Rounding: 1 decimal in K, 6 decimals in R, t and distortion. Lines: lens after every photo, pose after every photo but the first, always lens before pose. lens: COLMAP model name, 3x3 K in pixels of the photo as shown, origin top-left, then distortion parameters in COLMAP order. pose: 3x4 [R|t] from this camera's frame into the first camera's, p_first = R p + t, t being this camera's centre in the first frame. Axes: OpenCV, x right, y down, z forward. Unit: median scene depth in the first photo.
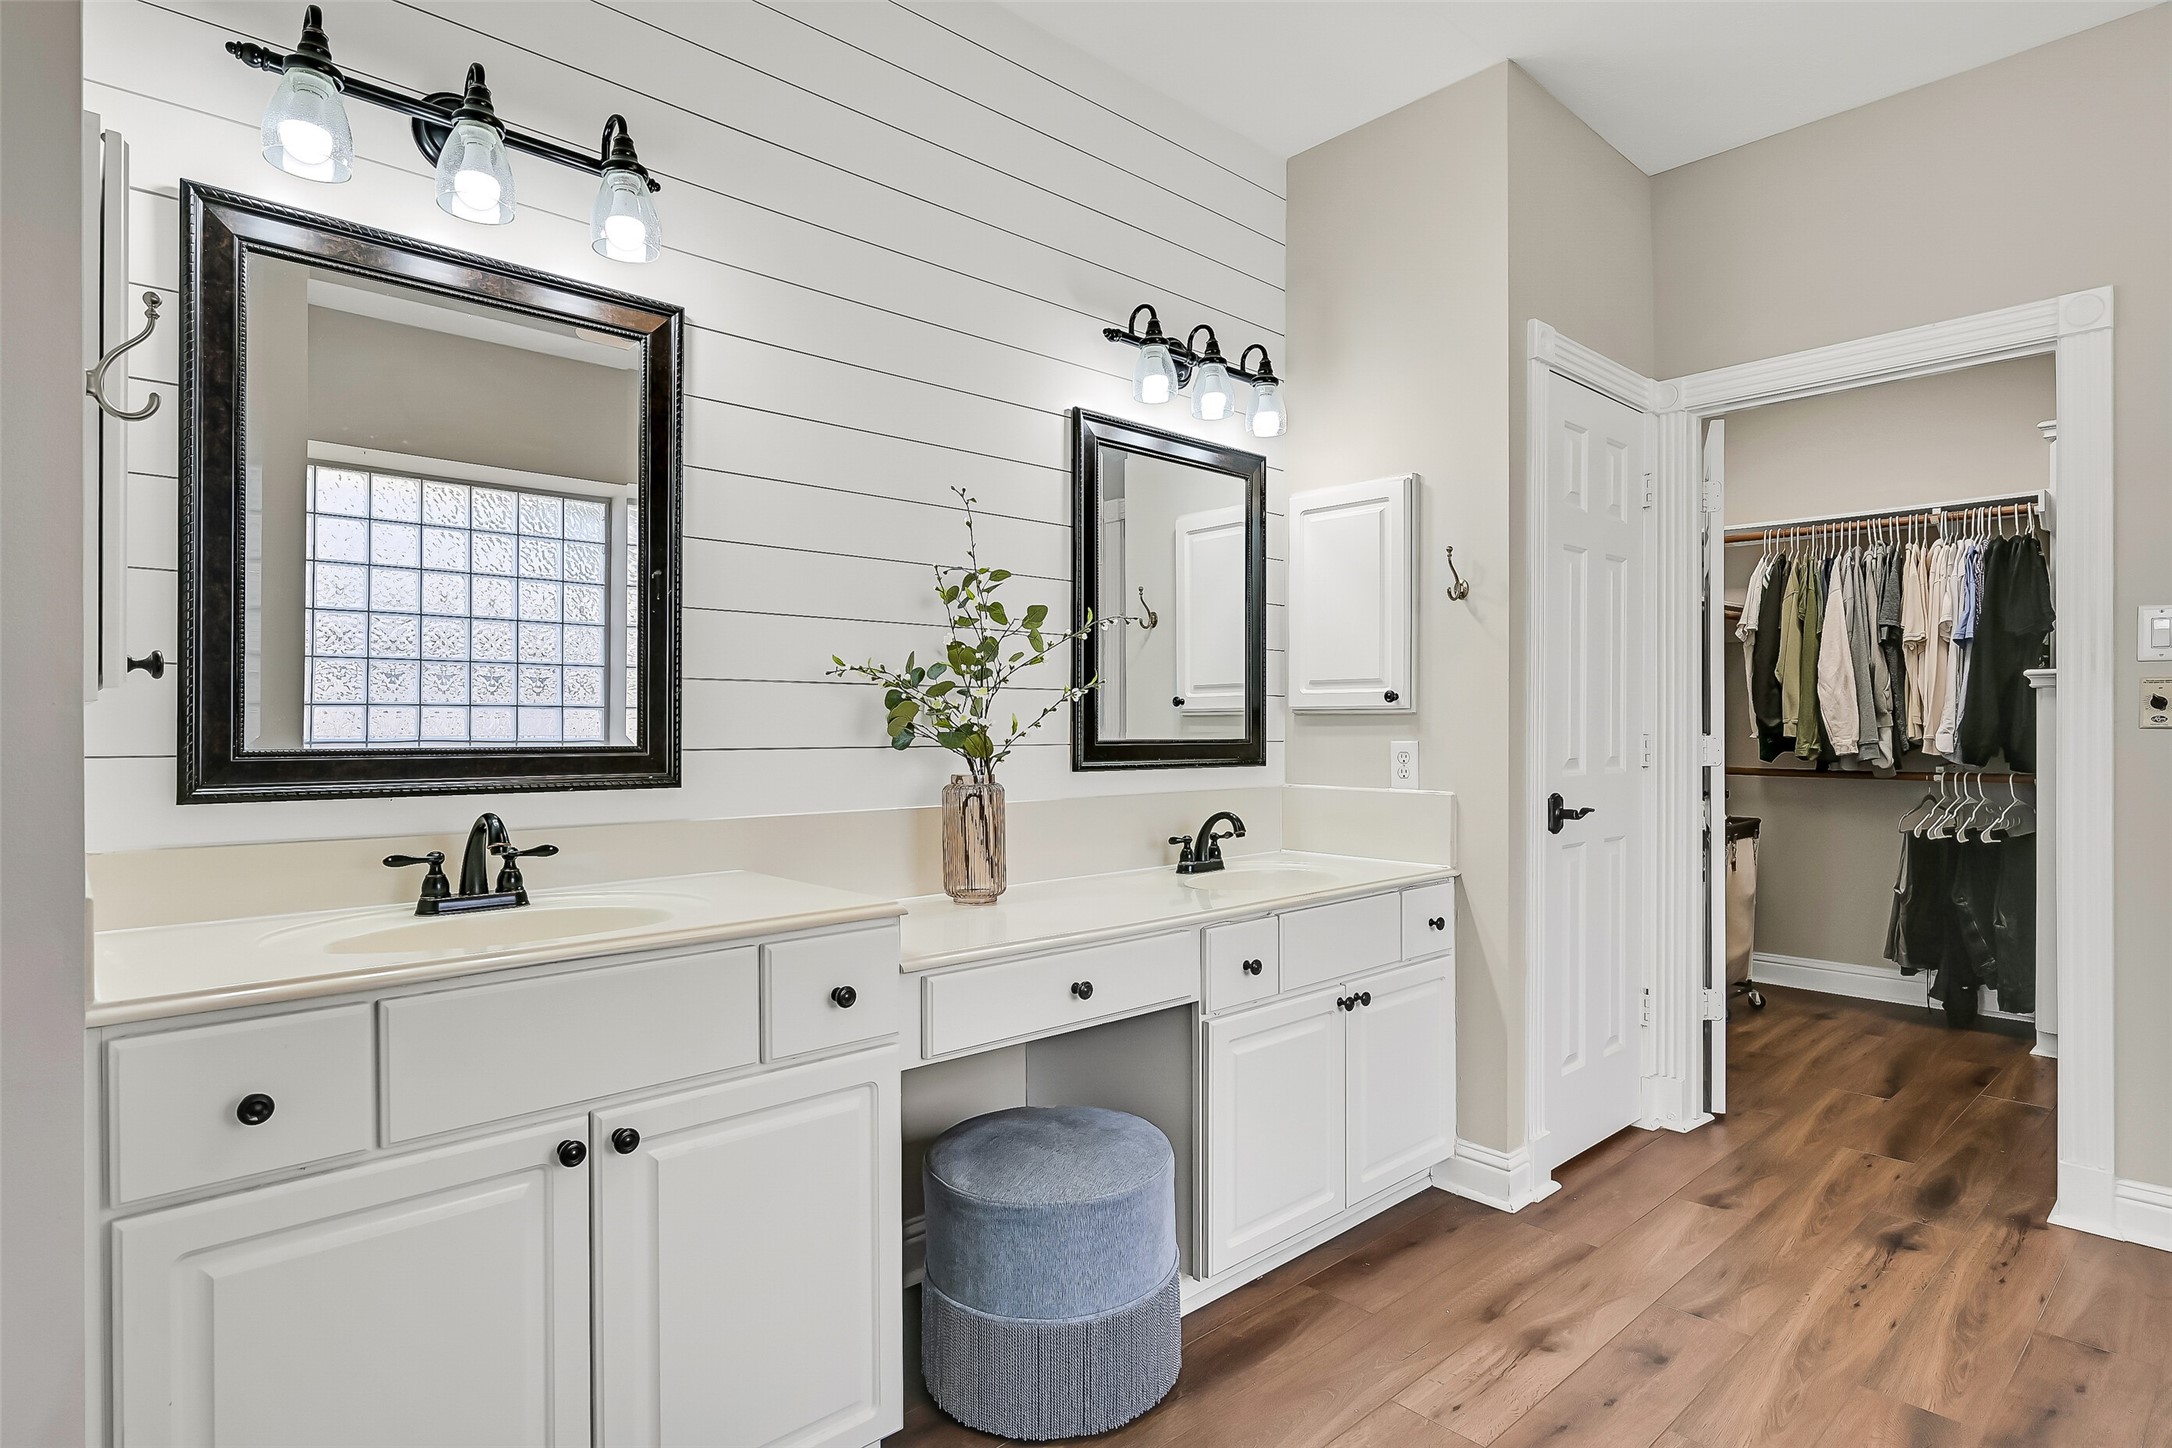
lens RADIAL K [[1148.4, 0, 1100.0], [0, 1148.4, 726.2], [0, 0, 1]] dist [-0.005300, 0.003569]
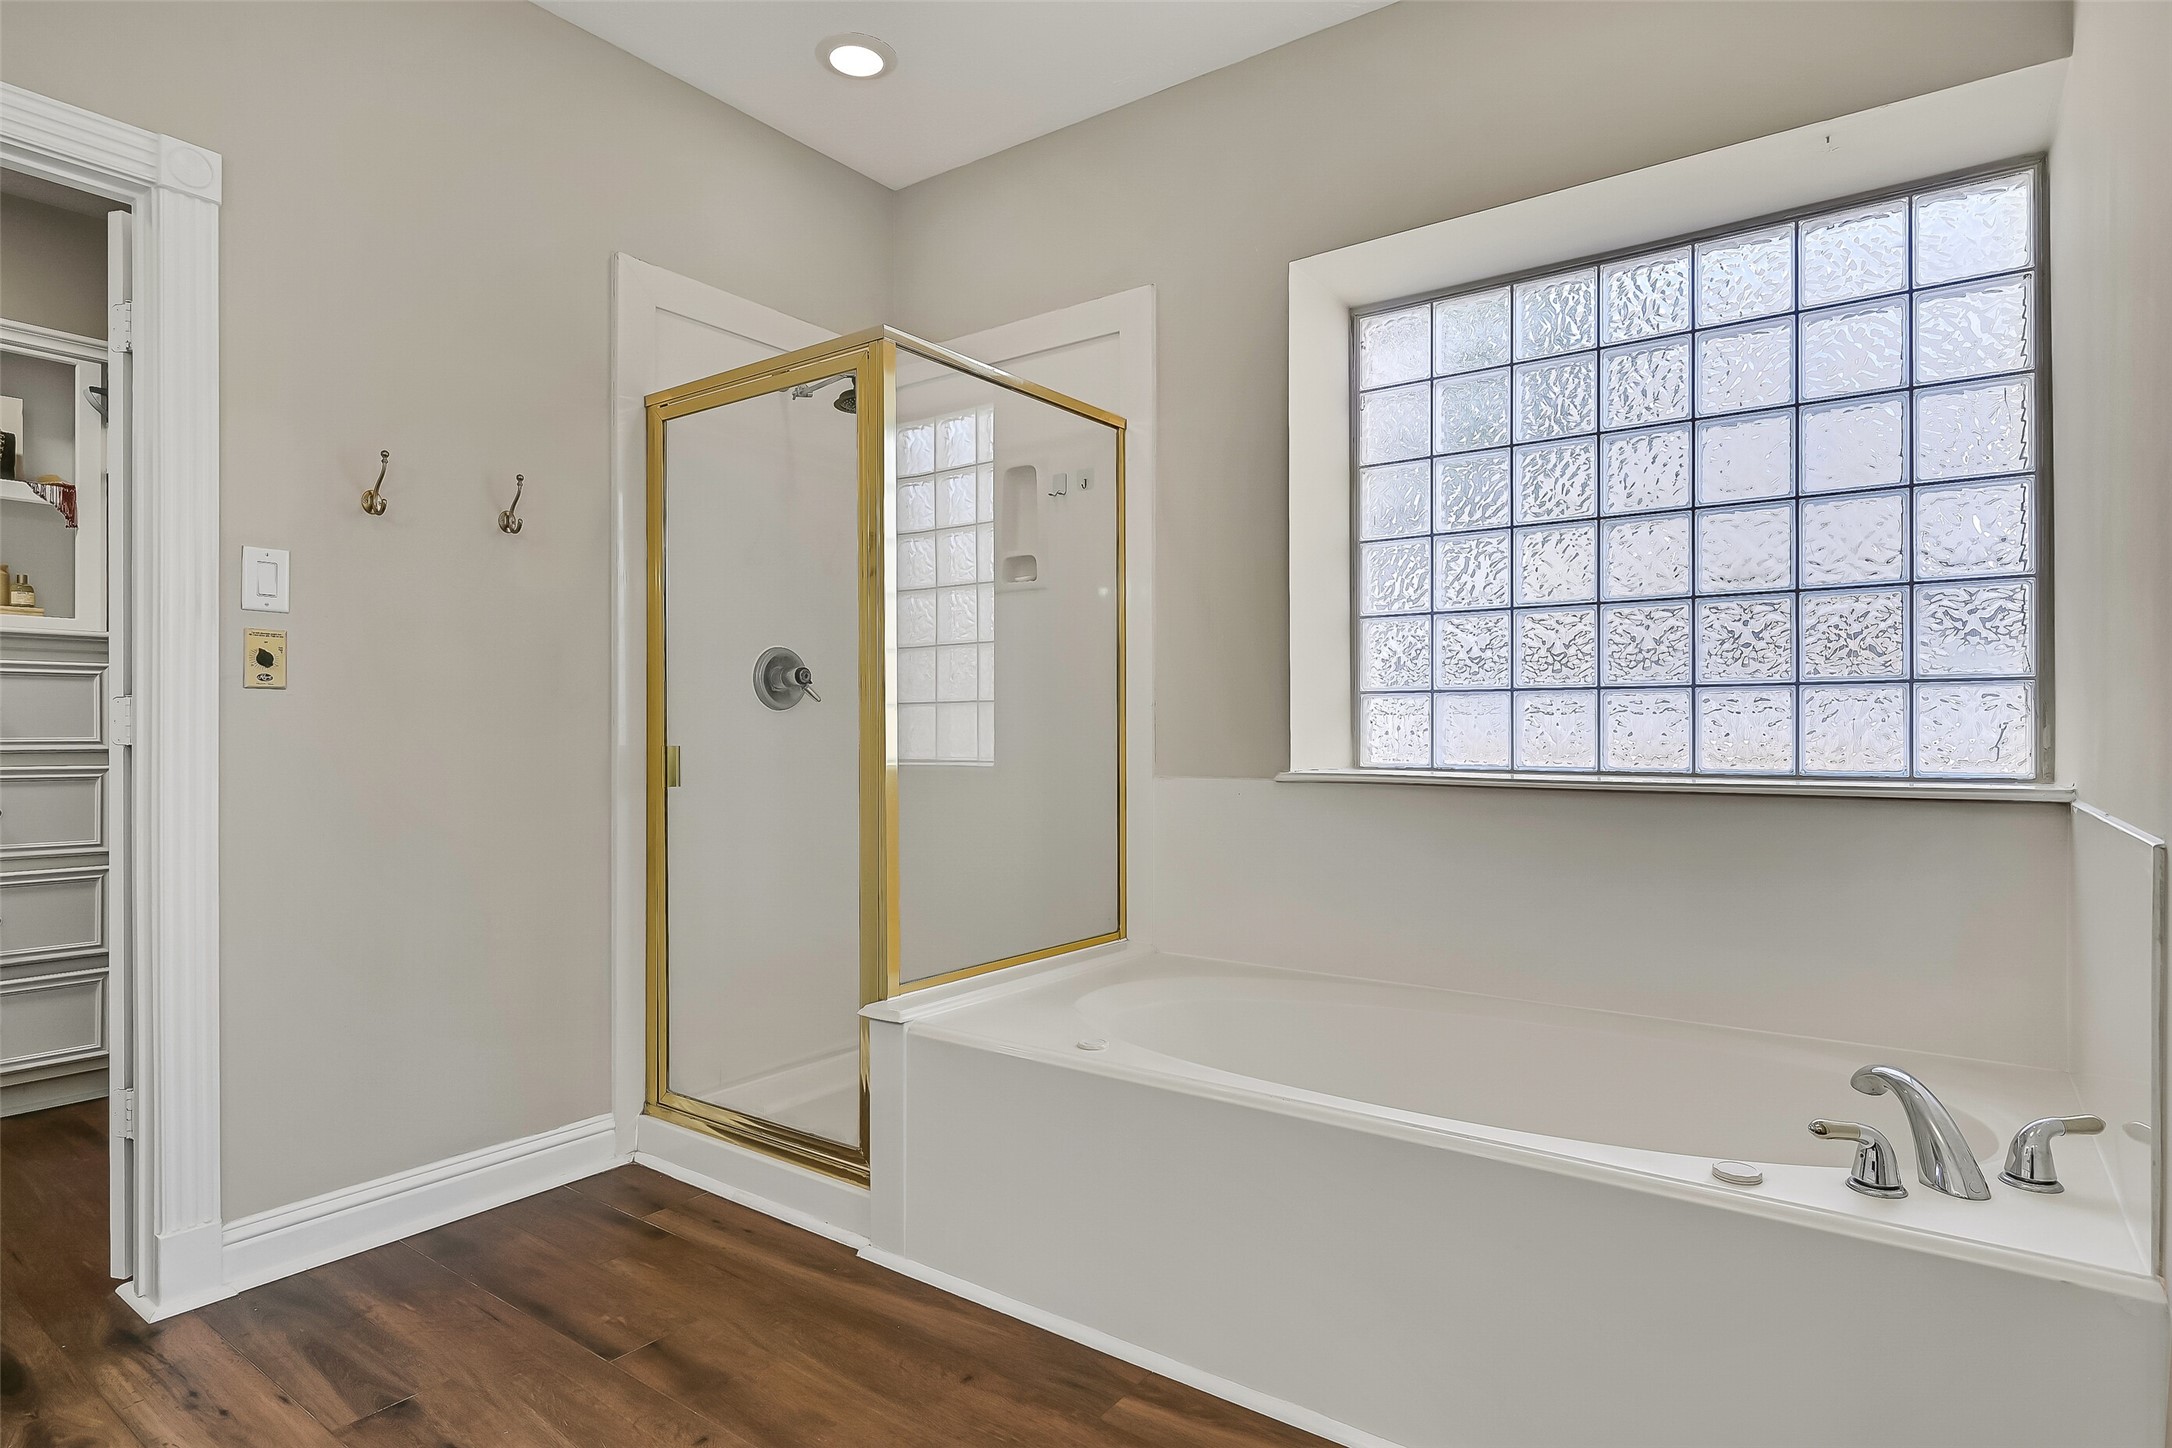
lens RADIAL K [[1148.4, 0, 1102.9], [0, 1148.4, 731.0], [0, 0, 1]] dist [-0.005300, 0.003569]
pose [[-0.205422, 0.002403, 0.978670, -0.058792], [-0.000166, 0.999997, -0.002491, 0.033434], [-0.978673, -0.000674, -0.205421, 0.505655]]
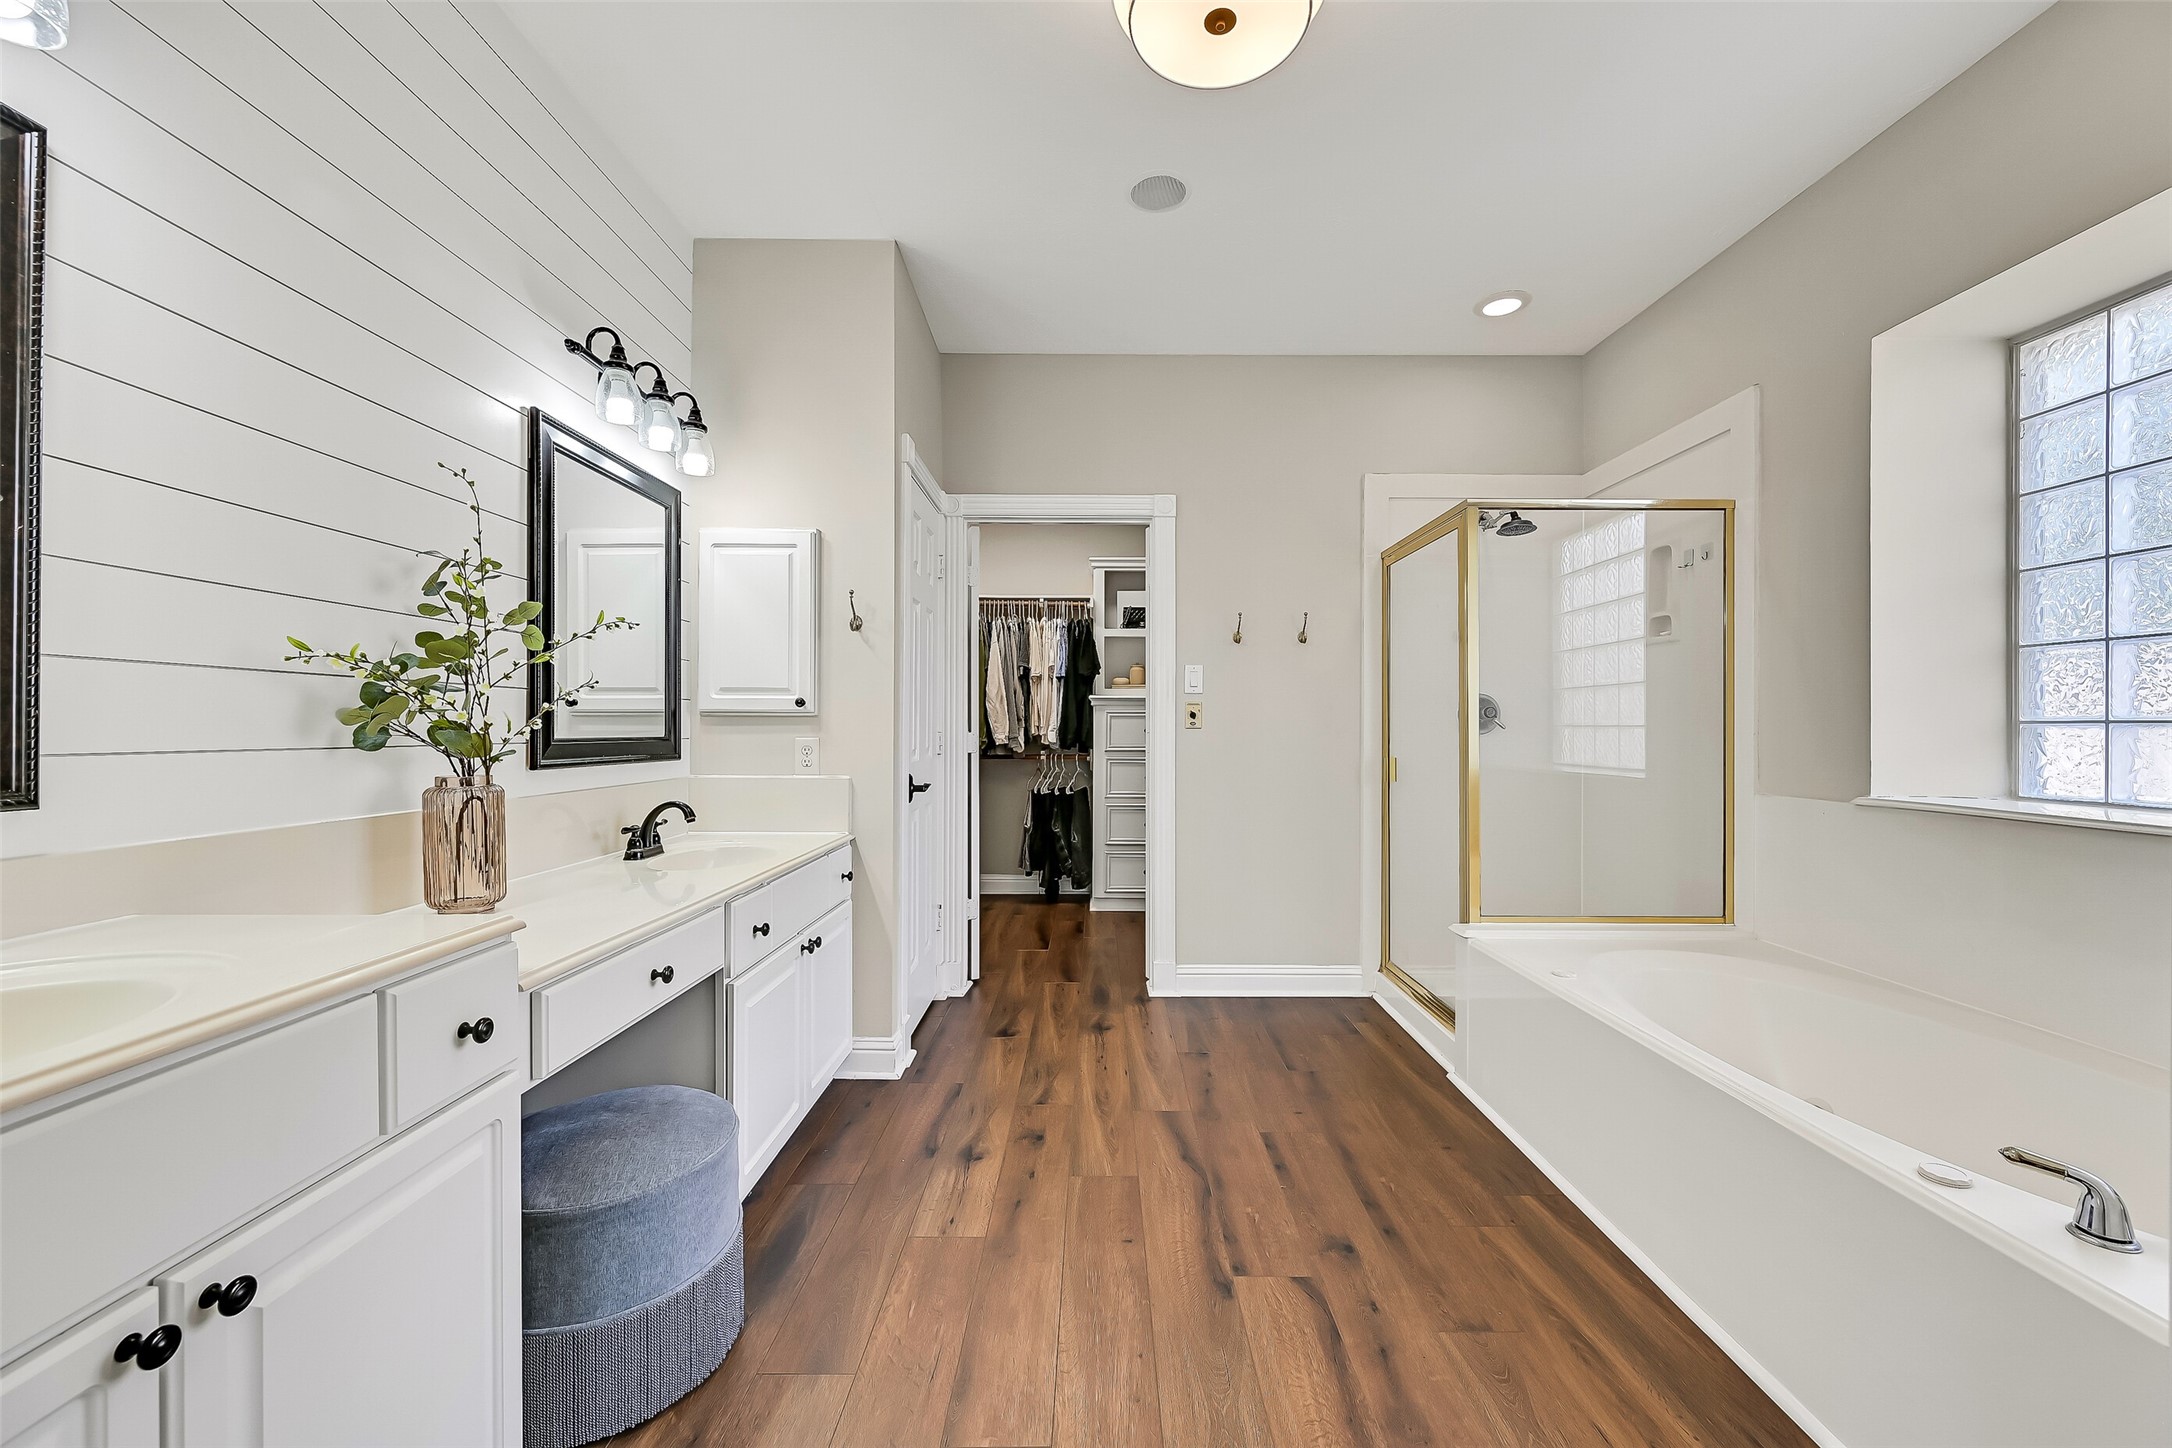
lens RADIAL K [[860.0, 0, 1092.7], [0, 860.0, 729.1], [0, 0, 1]] dist [-0.001748, 0.000145]
pose [[0.677035, 0.000886, 0.735950, -0.238914], [-0.003150, 0.999994, 0.001695, 0.001047], [-0.735944, -0.003466, 0.677034, 0.127758]]
